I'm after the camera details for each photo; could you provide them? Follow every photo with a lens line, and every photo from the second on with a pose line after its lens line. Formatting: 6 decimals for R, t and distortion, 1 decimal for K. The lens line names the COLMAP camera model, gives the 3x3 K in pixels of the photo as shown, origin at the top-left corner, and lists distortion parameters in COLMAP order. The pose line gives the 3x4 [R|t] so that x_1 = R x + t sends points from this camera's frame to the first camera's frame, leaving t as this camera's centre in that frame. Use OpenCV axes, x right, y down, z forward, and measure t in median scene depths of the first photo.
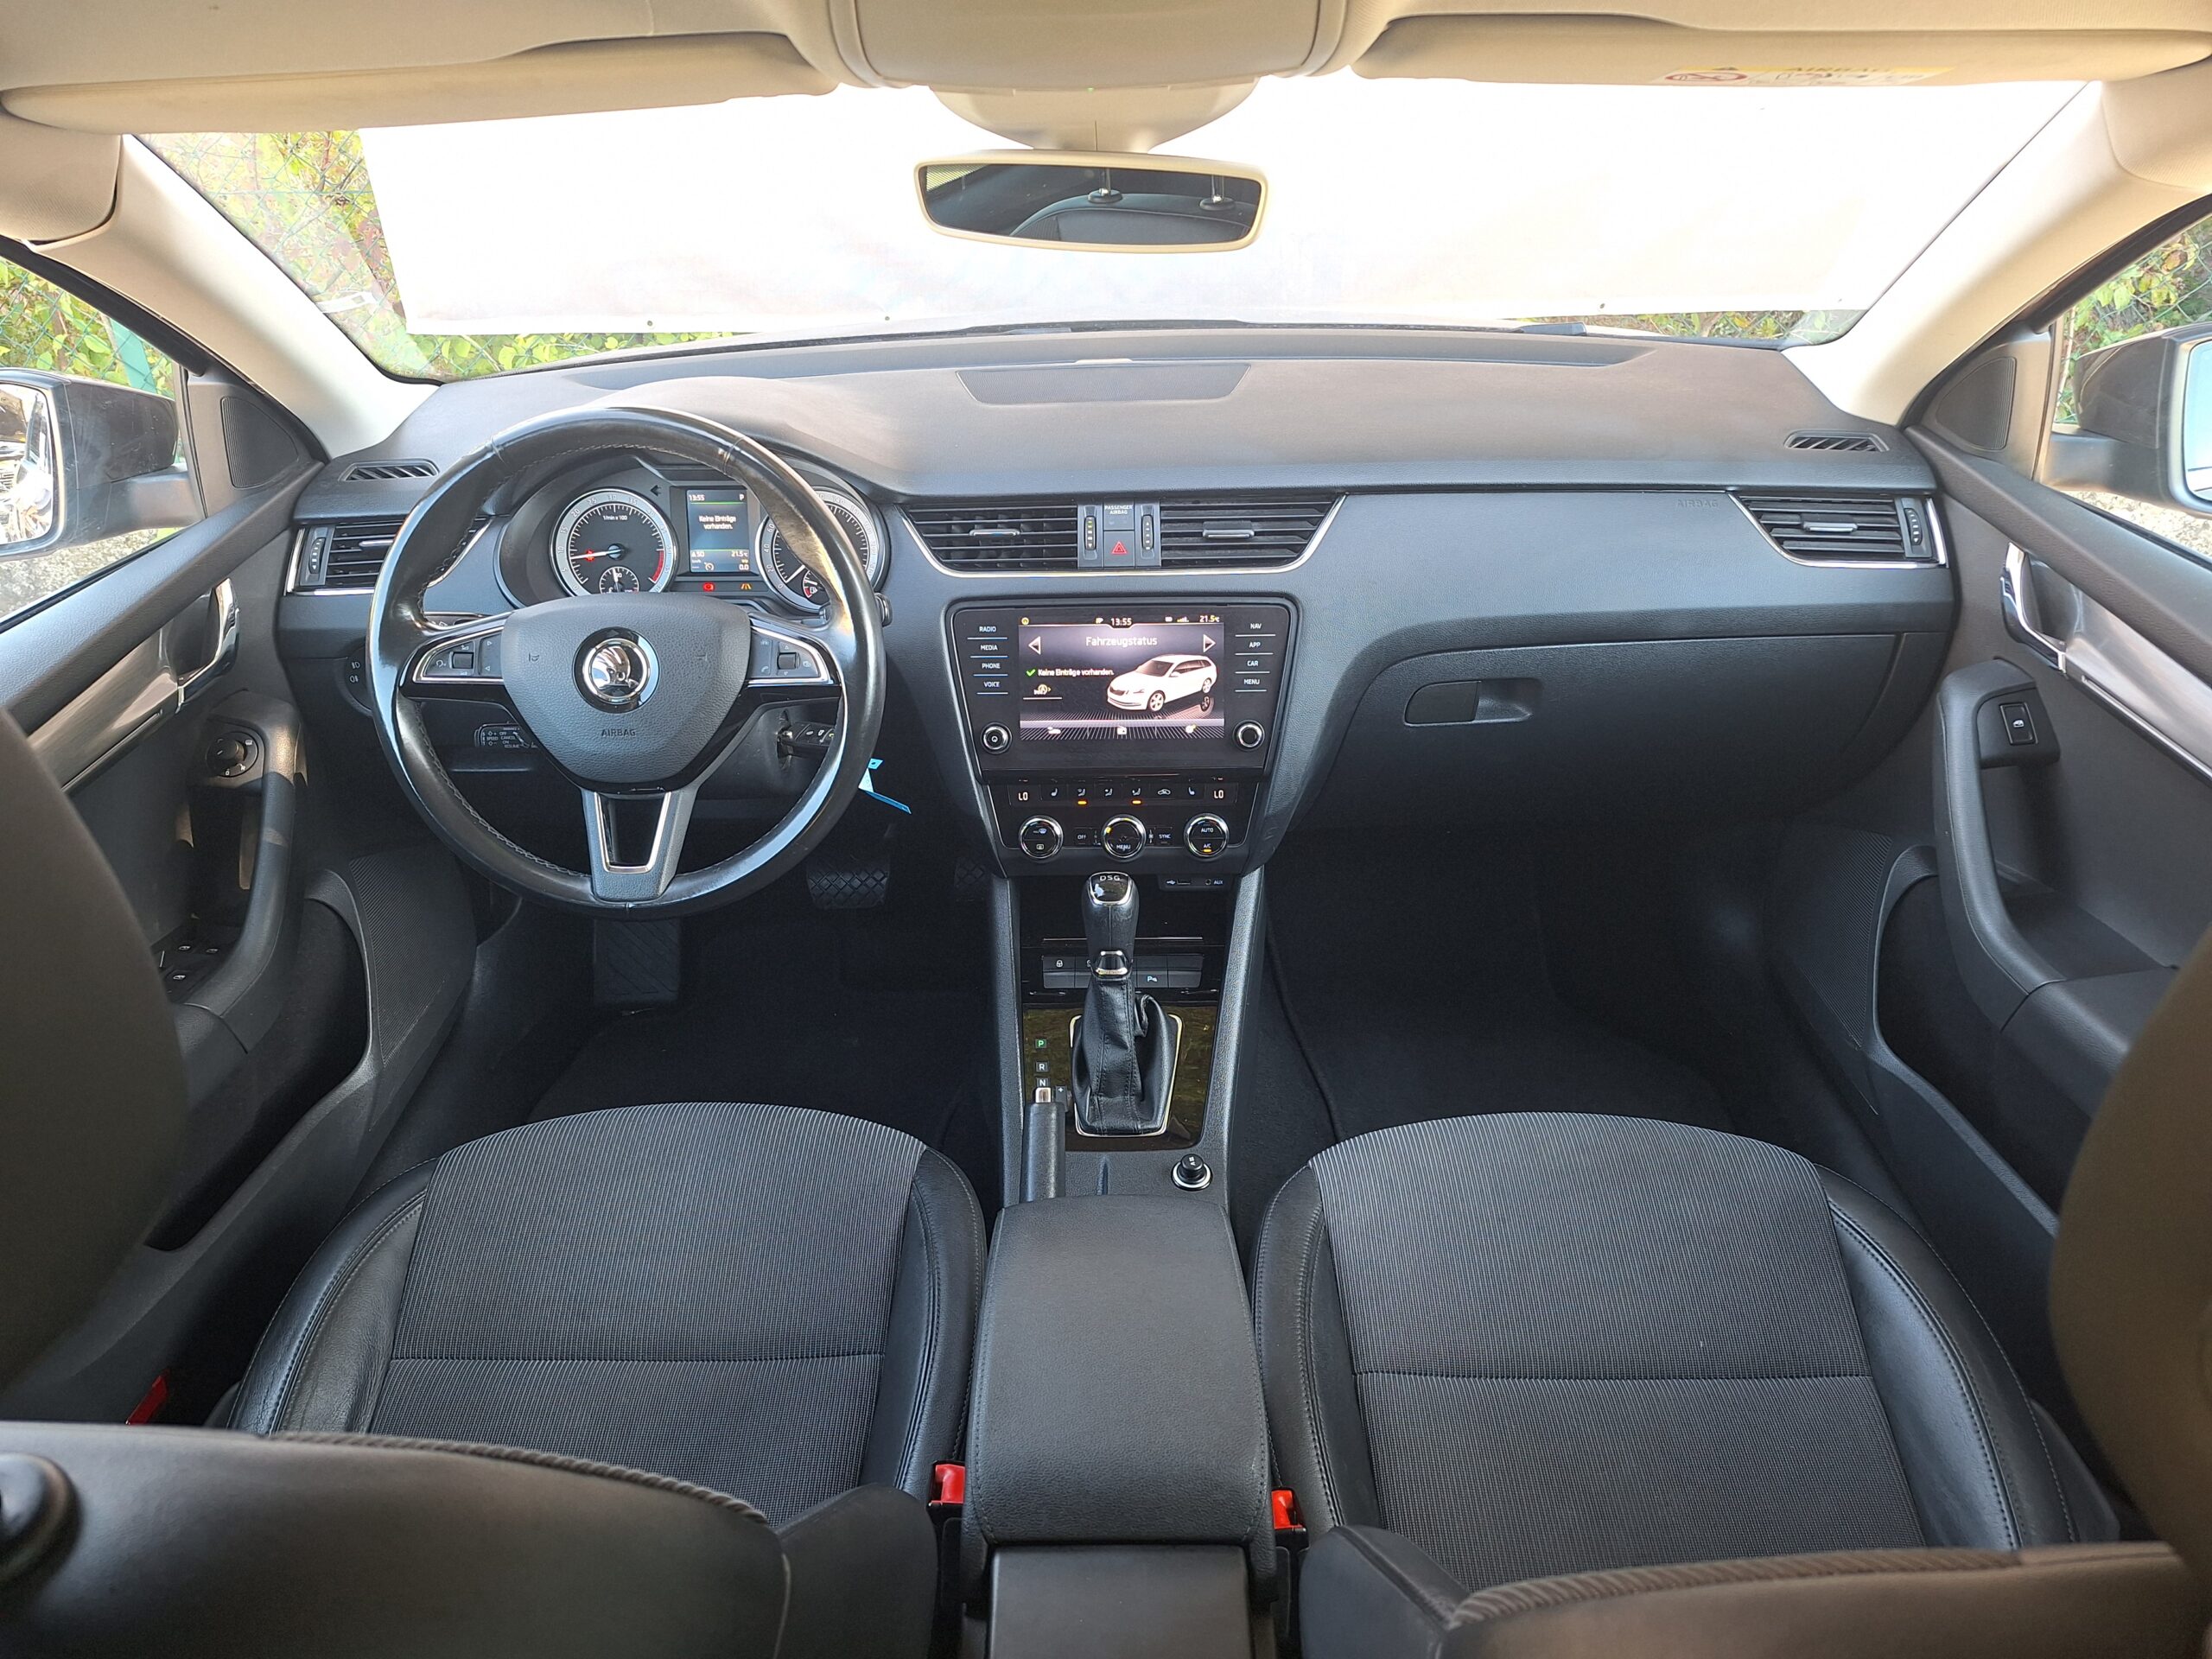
lens RADIAL K [[1566.9, 0, 1086.6], [0, 1566.9, 822.7], [0, 0, 1]] dist [0.138376, -0.244179]
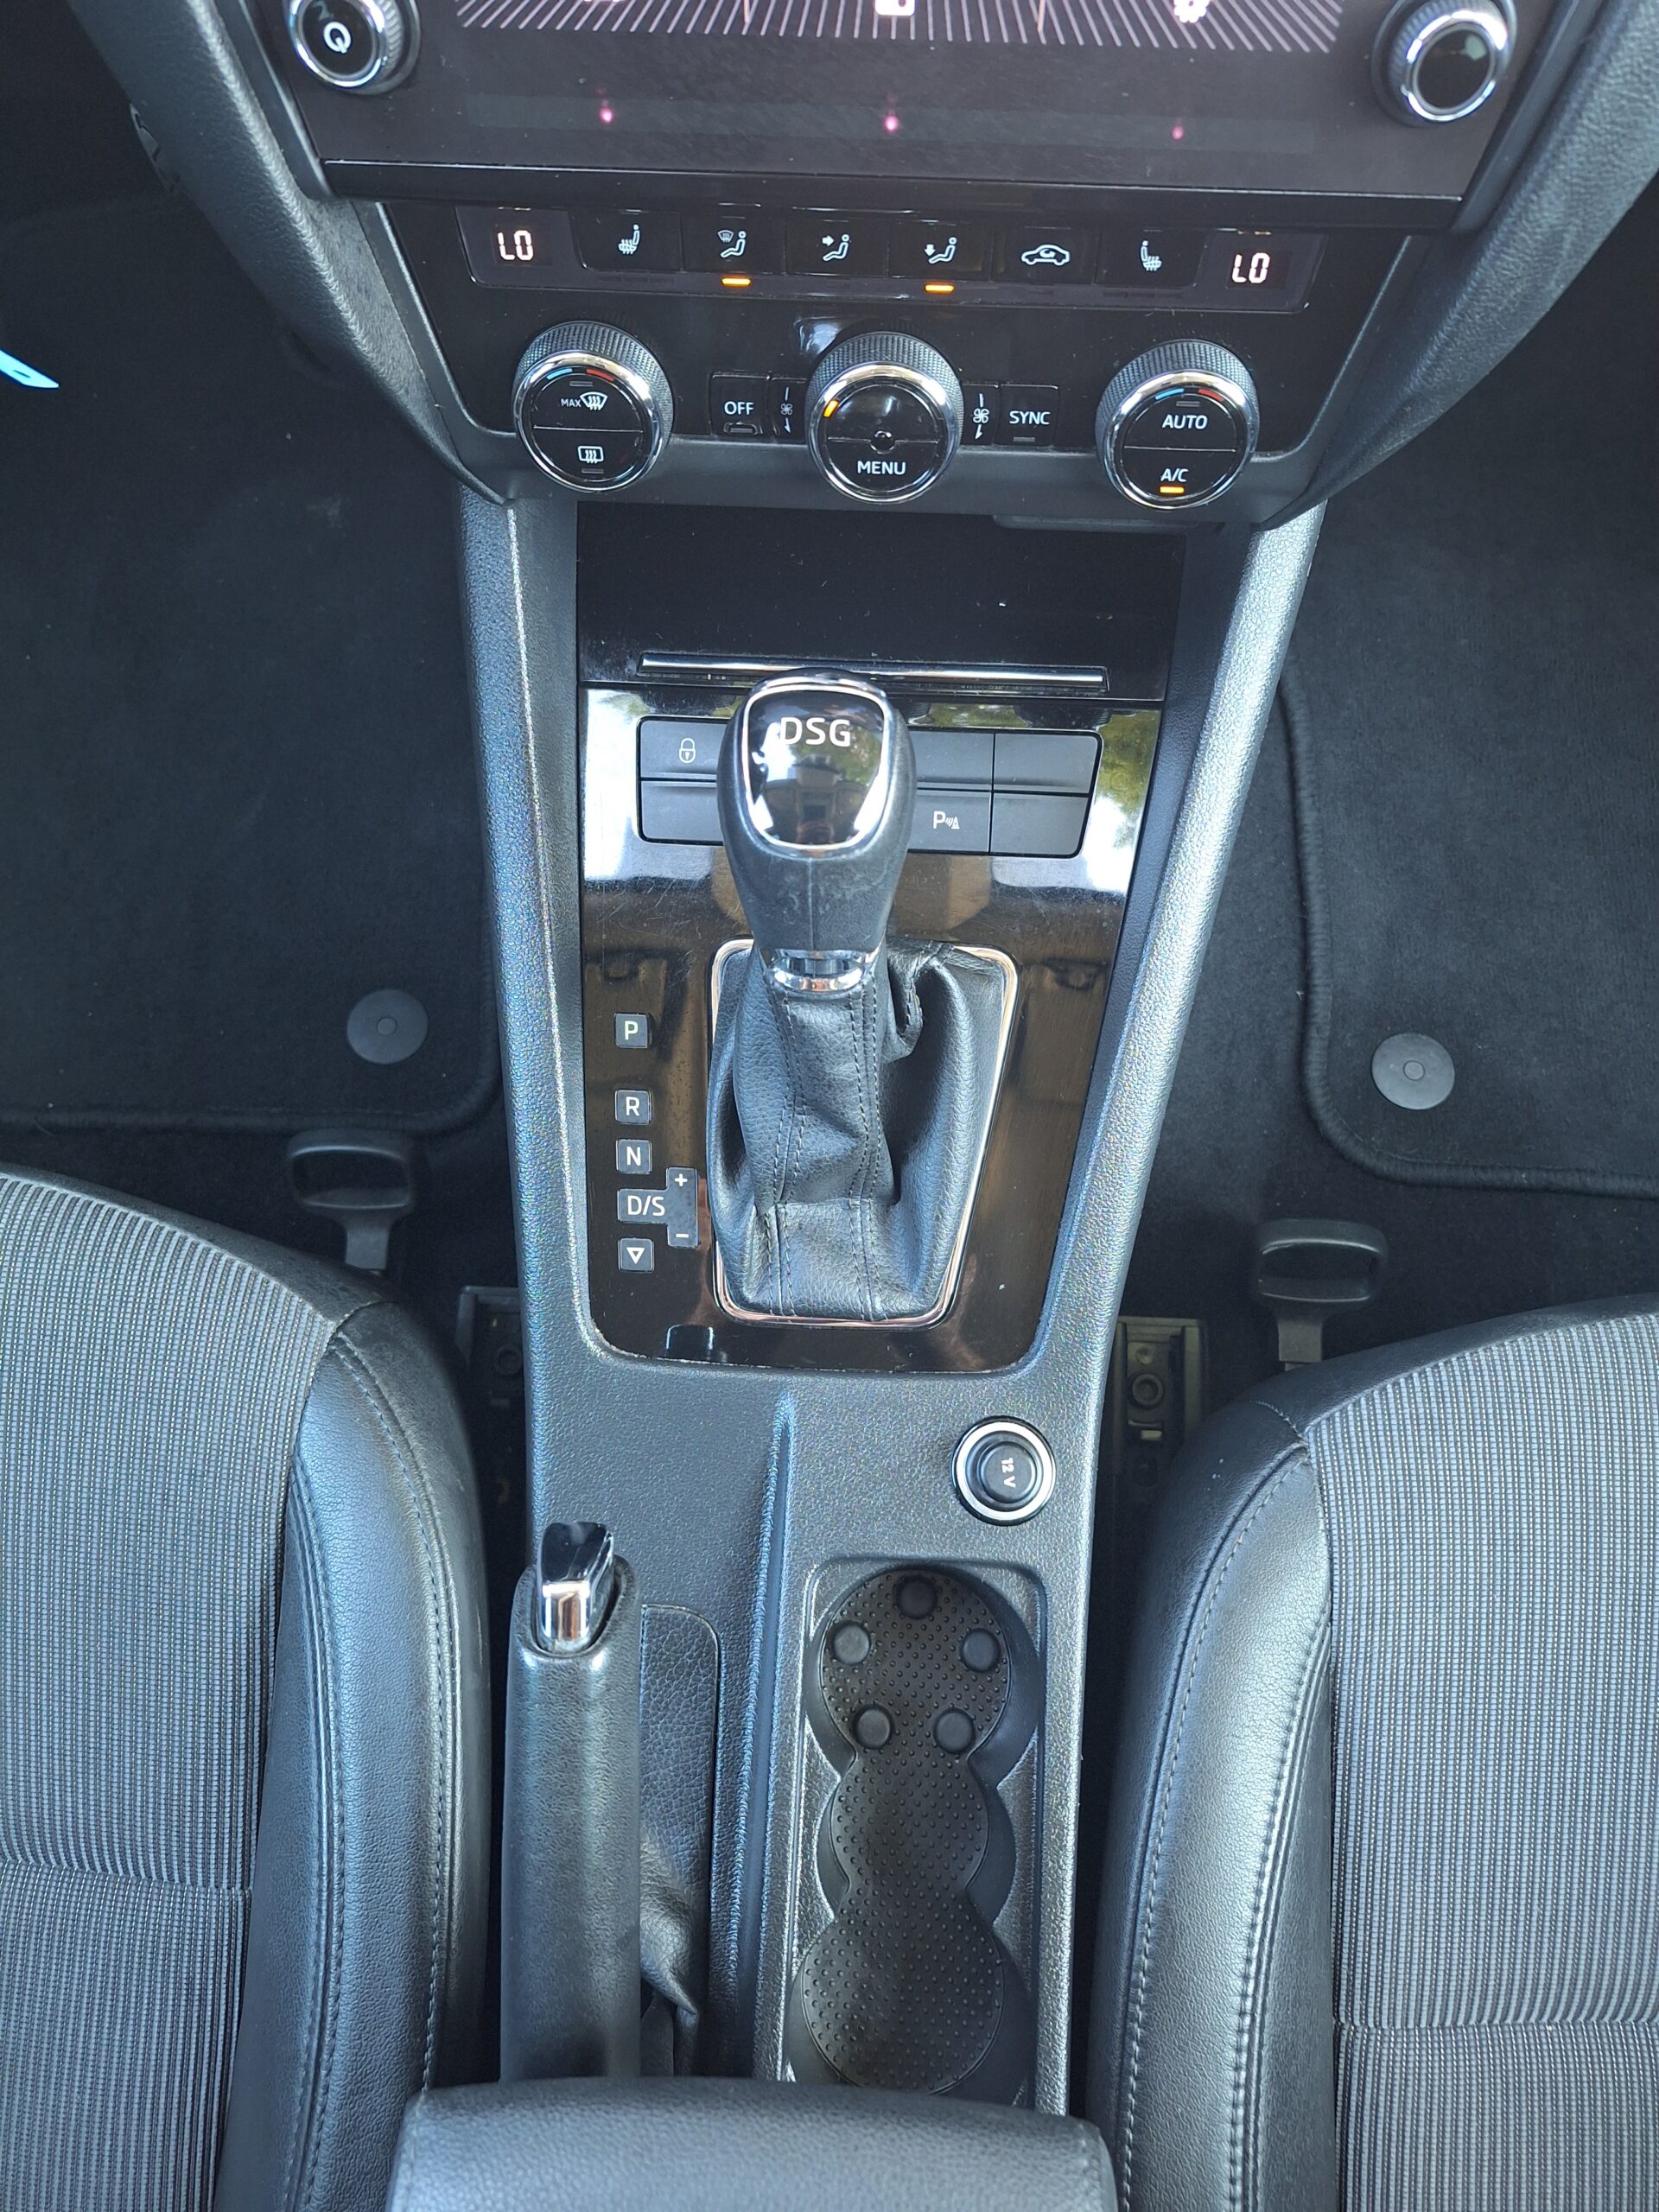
lens RADIAL K [[1566.9, 0, 829.5], [0, 1566.9, 1106.0], [0, 0, 1]] dist [0.138376, -0.244179]
pose [[0.999300, 0.037121, -0.004747, 0.020152], [-0.023151, 0.712850, 0.700934, -0.107069], [0.029403, -0.700333, 0.713210, 0.723964]]
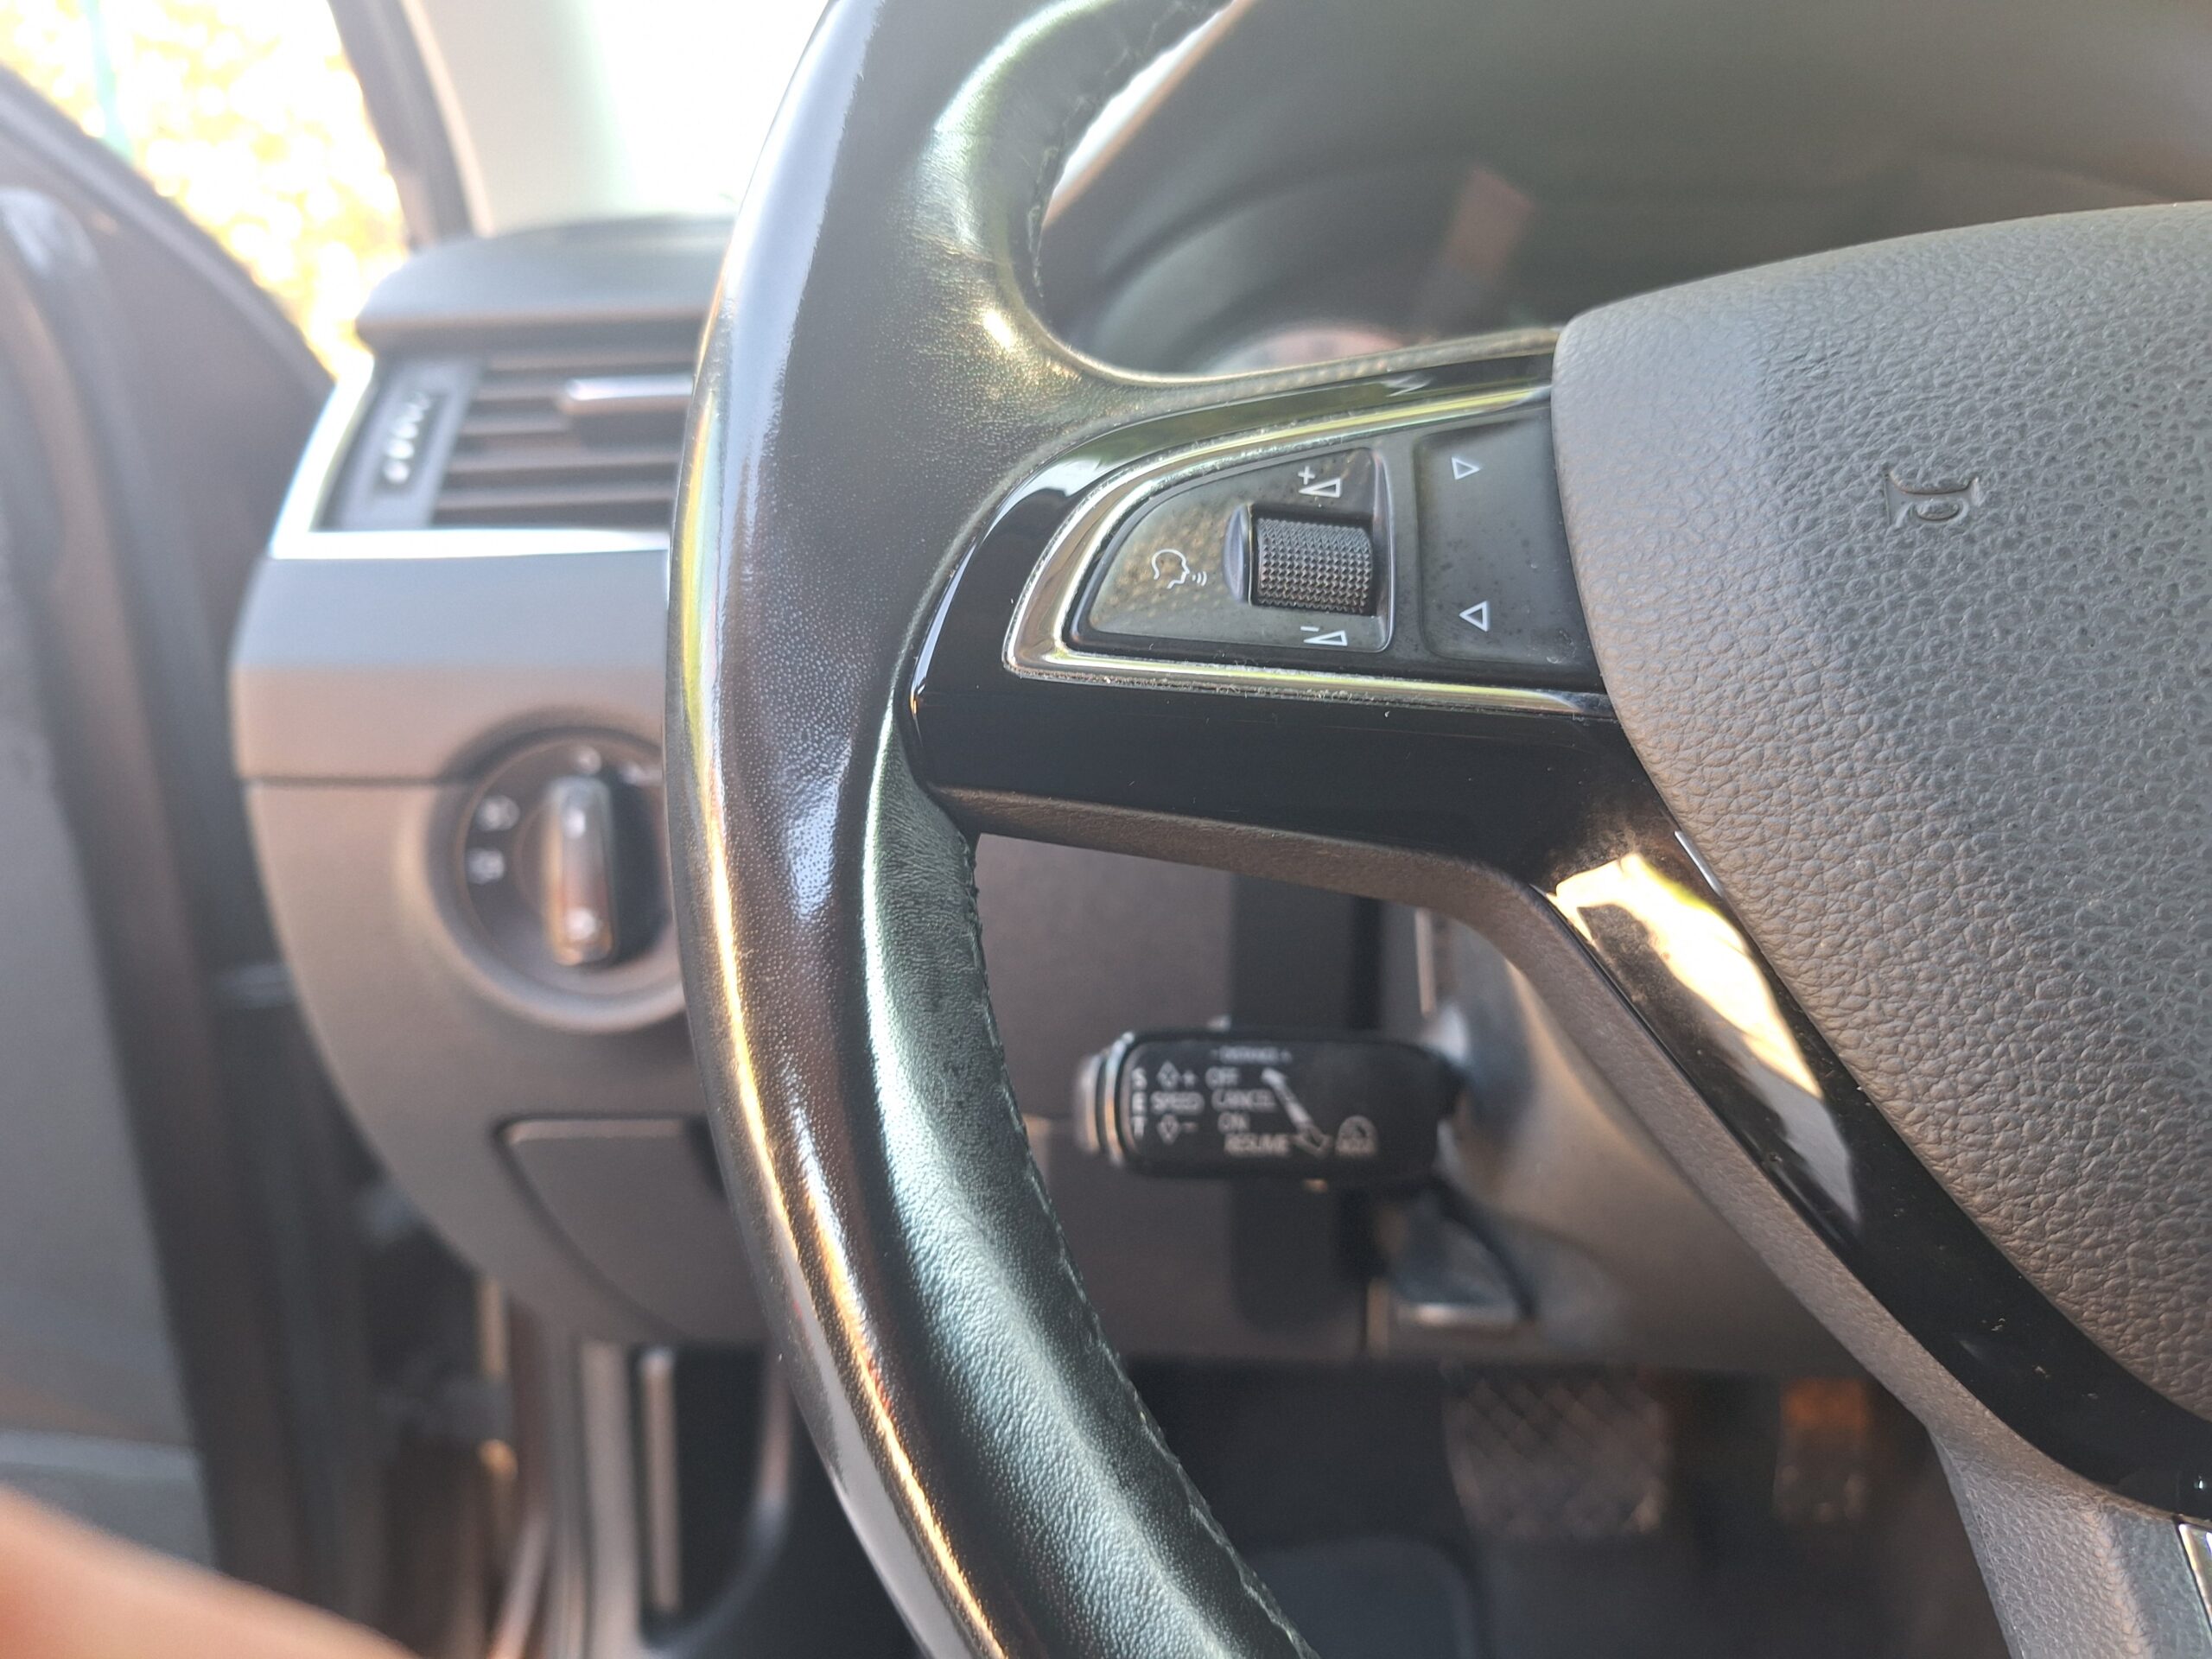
lens RADIAL K [[1573.7, 0, 1106.0], [0, 1573.7, 829.5], [0, 0, 1]] dist [0.072531, -0.113292]
pose [[0.999293, 0.023646, -0.029240, -0.353142], [-0.029501, 0.975134, -0.219642, -0.040103], [0.023320, 0.220350, 0.975142, 0.753431]]
